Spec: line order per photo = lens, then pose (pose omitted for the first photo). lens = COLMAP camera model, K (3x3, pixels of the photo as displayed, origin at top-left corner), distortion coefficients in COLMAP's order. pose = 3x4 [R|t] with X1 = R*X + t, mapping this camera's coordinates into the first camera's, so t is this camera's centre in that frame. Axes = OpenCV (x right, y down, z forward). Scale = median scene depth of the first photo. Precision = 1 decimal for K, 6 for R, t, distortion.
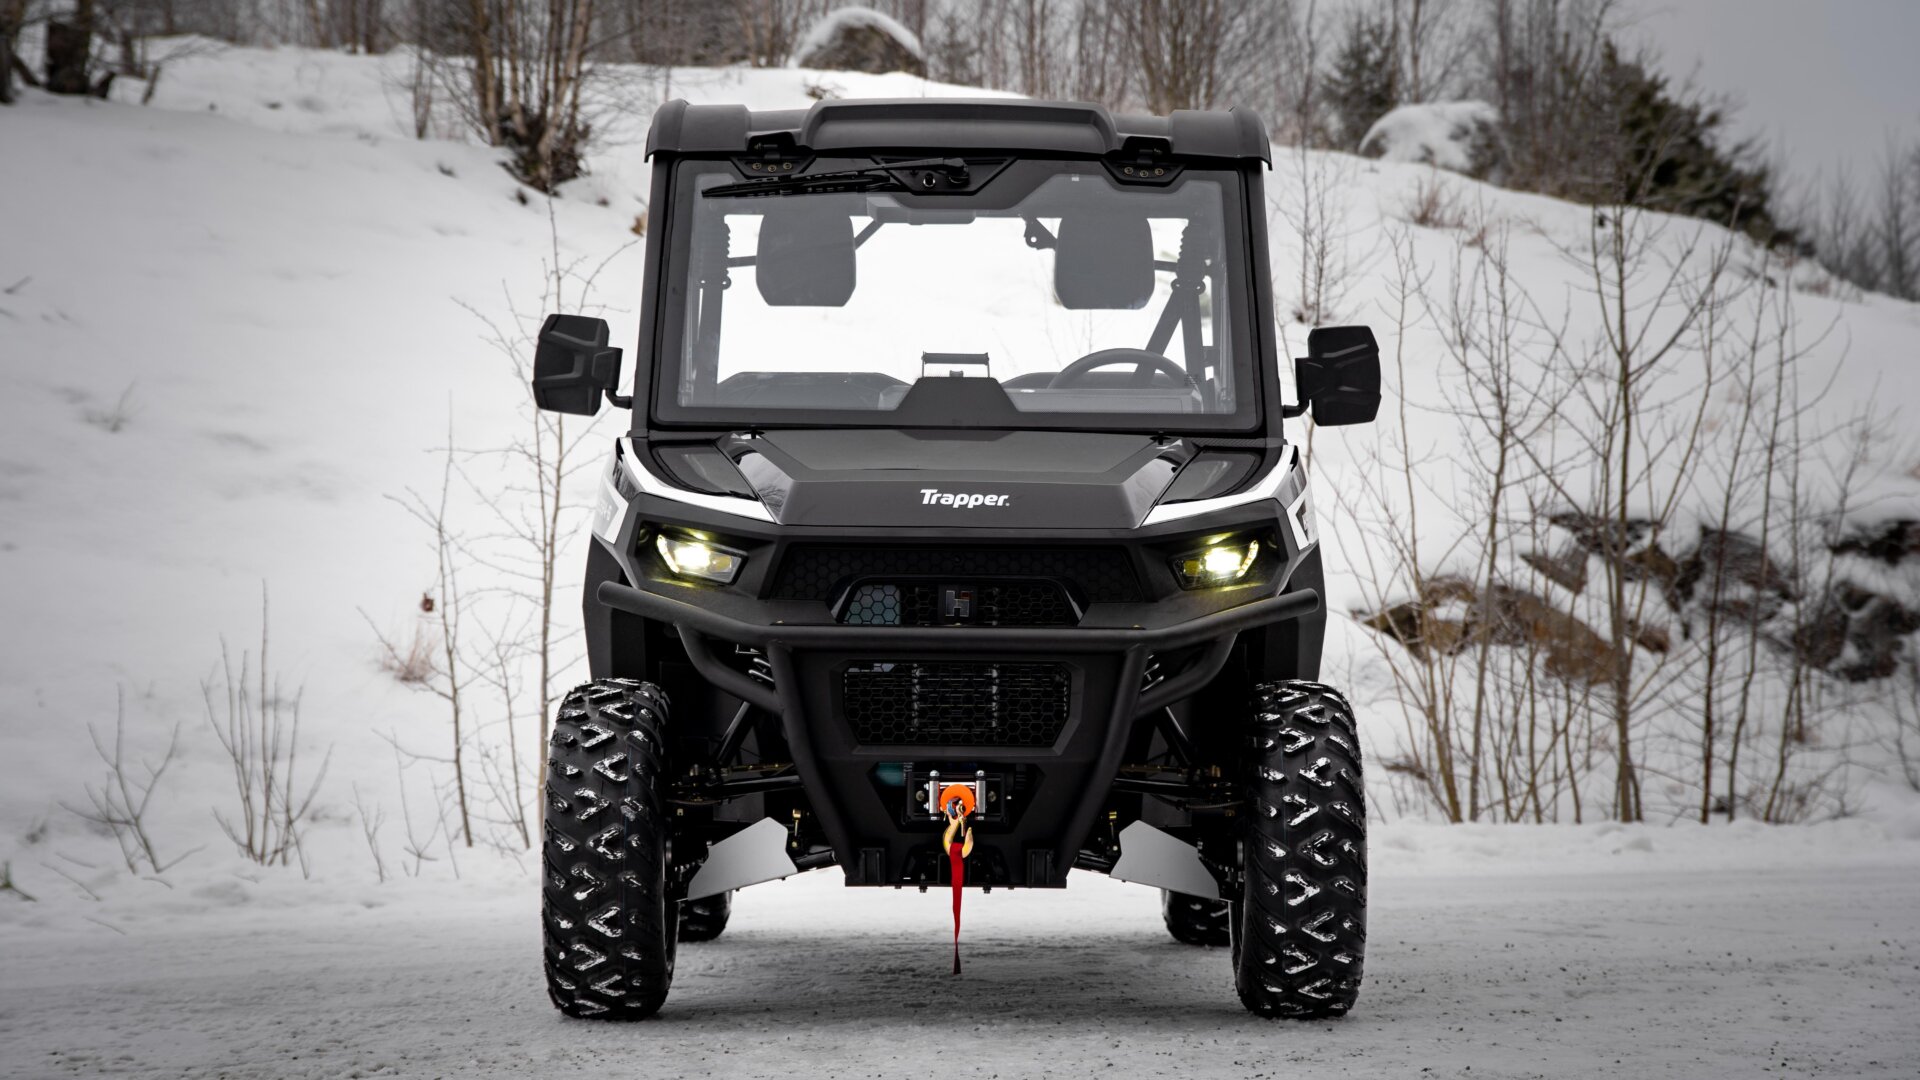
lens RADIAL K [[3739.2, 0, 960.0], [0, 3739.2, 540.0], [0, 0, 1]] dist [0.321249, 0.155655]
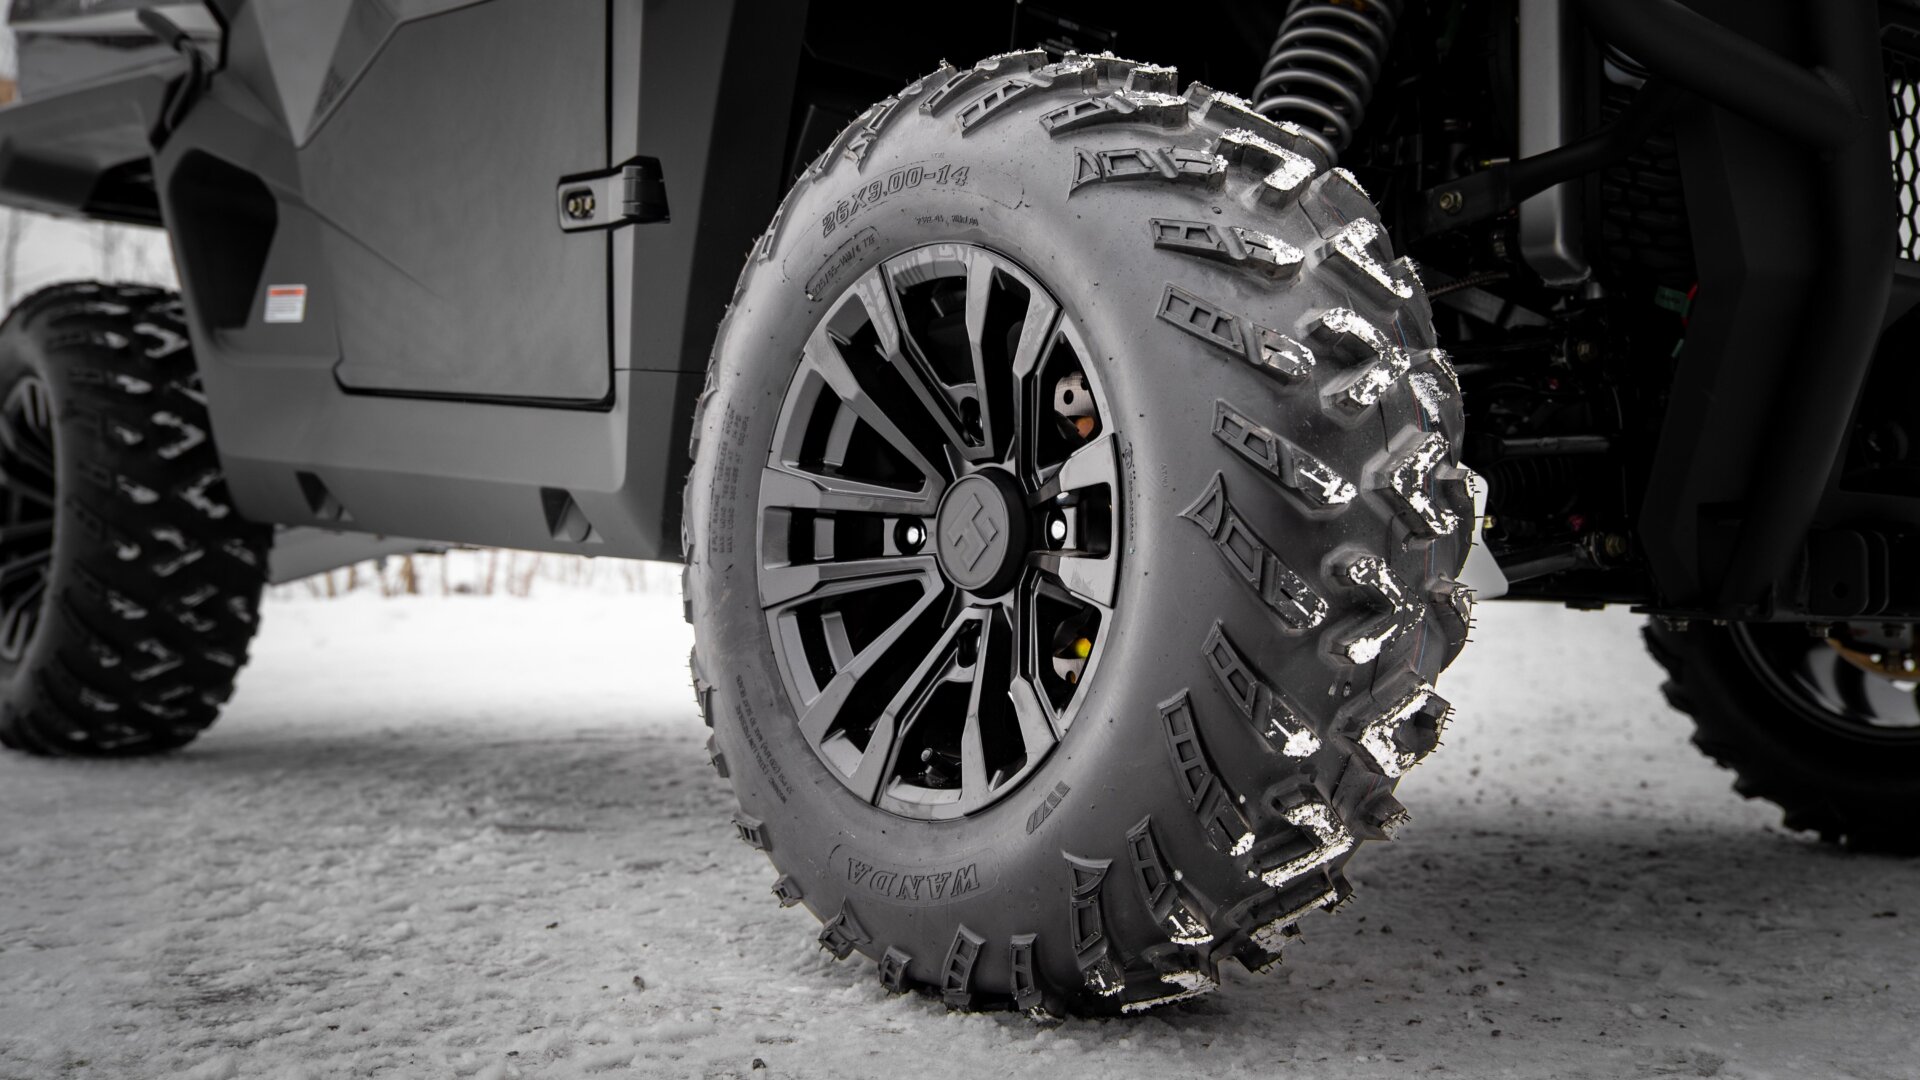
lens RADIAL K [[2118.4, 0, 959.2], [0, 2118.4, 471.1], [0, 0, 1]] dist [0.055031, 0.009698]
pose [[0.778029, 0.040320, 0.626933, -0.230415], [-0.040704, 0.999077, -0.013739, 0.081469], [-0.626908, -0.014830, 0.778952, 0.861990]]
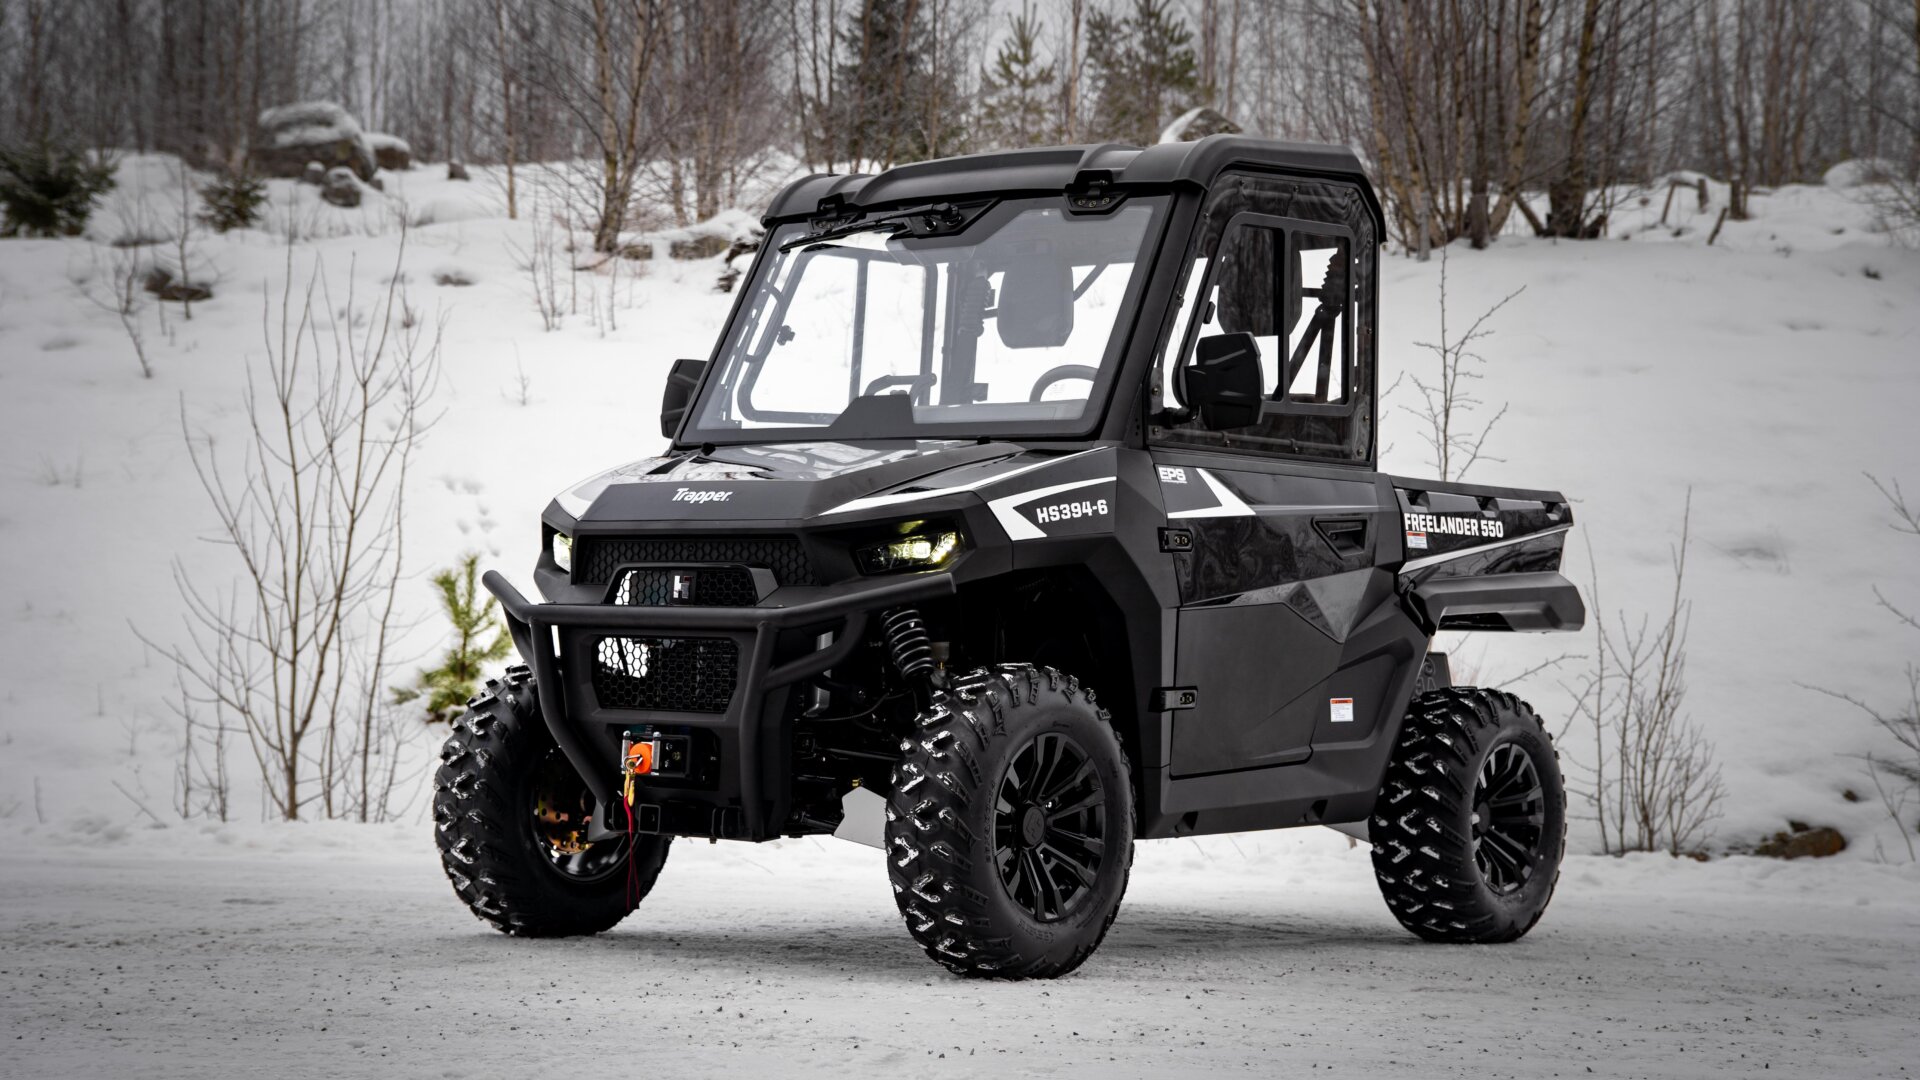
lens RADIAL K [[3164.1, 0, 960.0], [0, 3164.1, 540.0], [0, 0, 1]] dist [0.018384, 1.050121]
pose [[0.779639, -0.012203, -0.626111, 0.653729], [-0.009481, 0.999466, -0.031286, 0.031309], [0.626158, 0.030328, 0.779106, 0.295935]]
